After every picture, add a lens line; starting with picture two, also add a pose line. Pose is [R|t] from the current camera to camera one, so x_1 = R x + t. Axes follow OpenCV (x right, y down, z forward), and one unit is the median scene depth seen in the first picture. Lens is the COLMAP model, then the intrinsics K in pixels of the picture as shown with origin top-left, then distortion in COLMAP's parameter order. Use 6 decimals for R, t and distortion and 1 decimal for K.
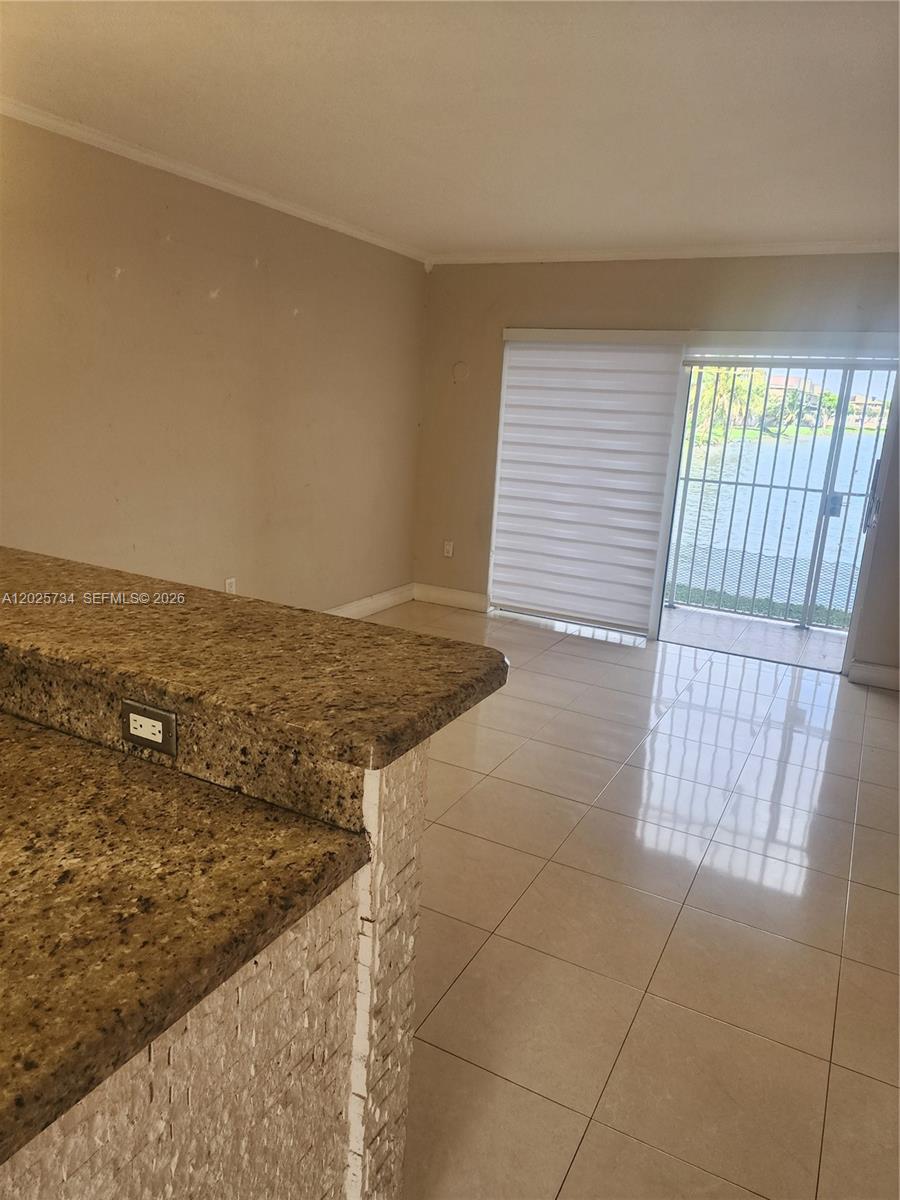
lens RADIAL K [[801.2, 0, 458.7], [0, 801.2, 599.8], [0, 0, 1]] dist [0.082091, -0.084691]
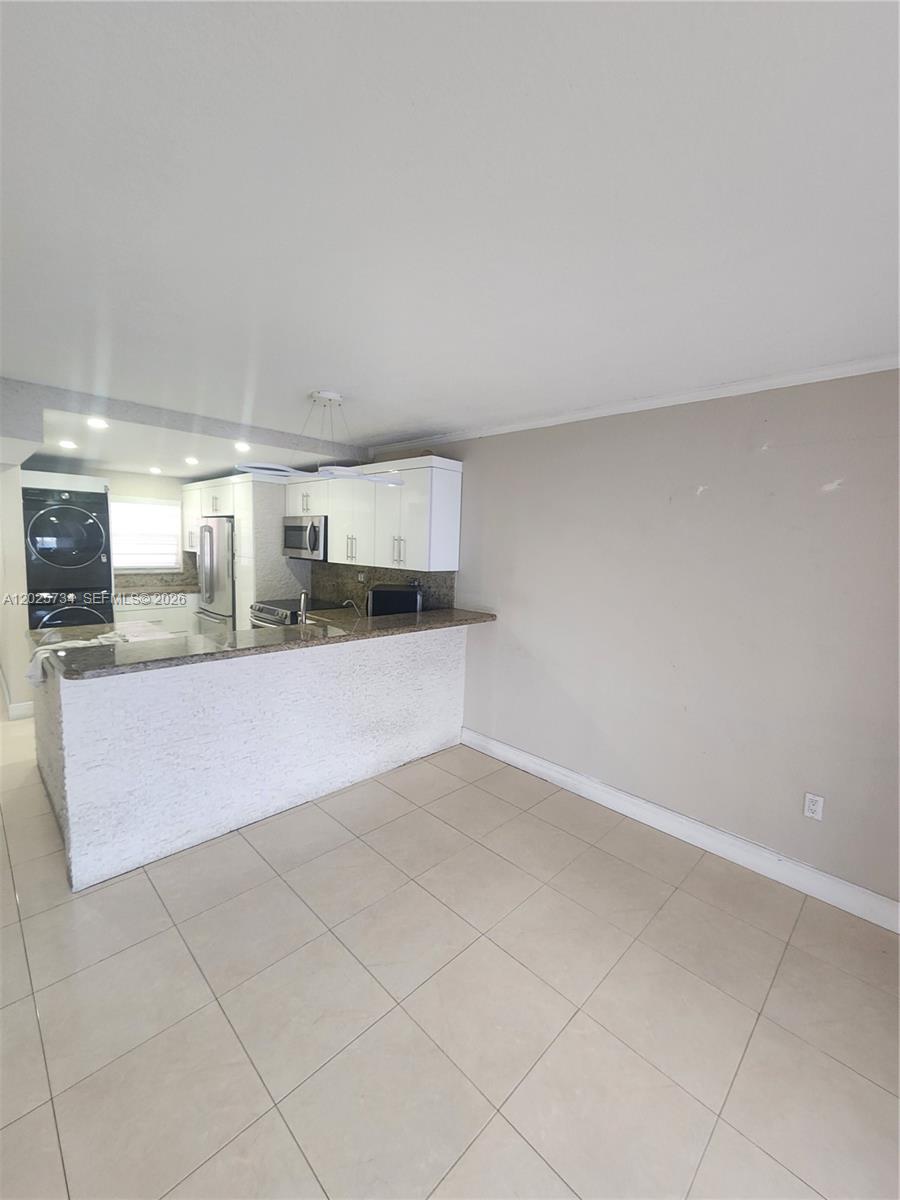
lens RADIAL K [[494.4, 0, 448.6], [0, 494.4, 594.3], [0, 0, 1]] dist [-0.000534, 0.000135]
pose [[-0.294057, 0.037639, -0.955046, 0.301567], [-0.280128, 0.951950, 0.123768, -0.170184], [0.913815, 0.303930, -0.269384, 0.649252]]
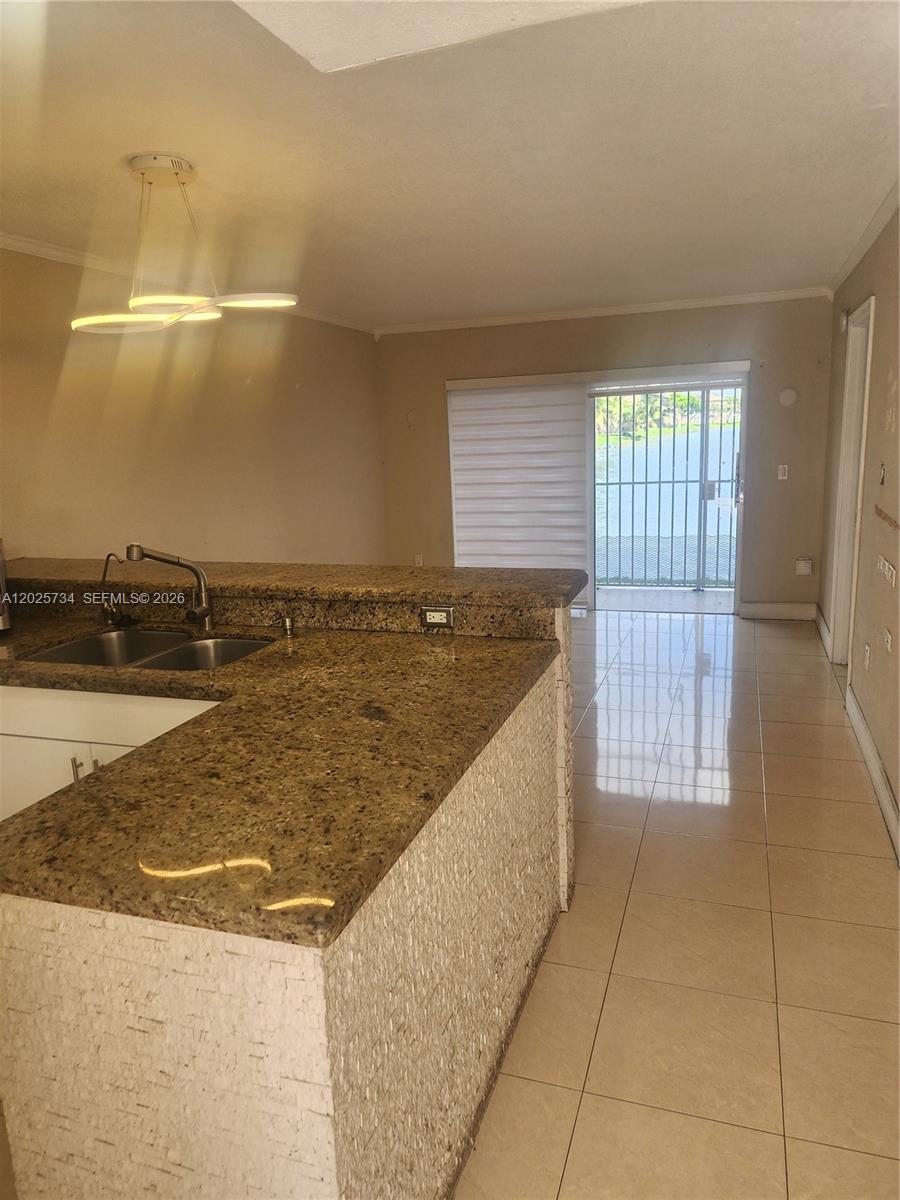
lens RADIAL K [[809.5, 0, 462.6], [0, 809.5, 599.3], [0, 0, 1]] dist [0.085887, -0.088521]
pose [[0.982358, -0.126412, 0.137814, -0.154519], [0.131191, 0.991013, -0.026126, 0.044770], [-0.133273, 0.043745, 0.990114, -0.282765]]
